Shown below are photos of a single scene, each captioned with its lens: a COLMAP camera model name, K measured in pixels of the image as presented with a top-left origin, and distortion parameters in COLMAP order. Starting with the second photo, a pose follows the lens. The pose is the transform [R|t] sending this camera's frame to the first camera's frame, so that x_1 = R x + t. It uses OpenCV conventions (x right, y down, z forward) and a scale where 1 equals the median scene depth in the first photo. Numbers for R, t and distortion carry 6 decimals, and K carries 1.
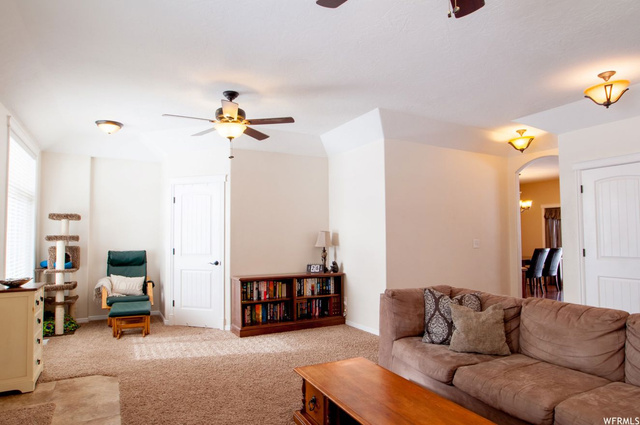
lens RADIAL K [[386.3, 0, 305.3], [0, 386.3, 216.3], [0, 0, 1]] dist [-0.005544, 0.002095]
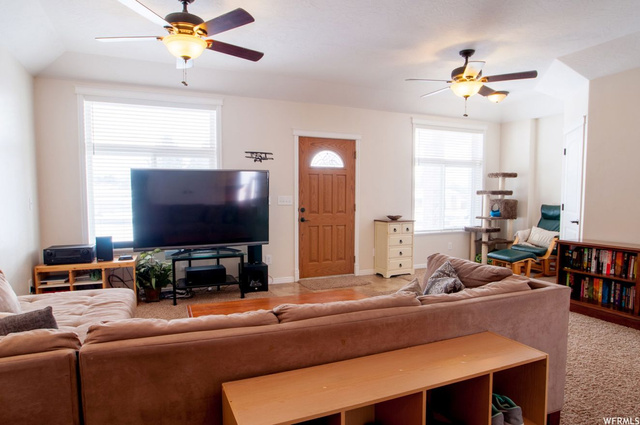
lens RADIAL K [[386.3, 0, 305.3], [0, 386.3, 216.3], [0, 0, 1]] dist [-0.005544, 0.002095]
pose [[-0.062812, 0.064335, -0.995950, 0.673364], [0.044752, 0.997098, 0.061587, 0.029082], [0.997022, -0.040703, -0.065509, 0.466810]]
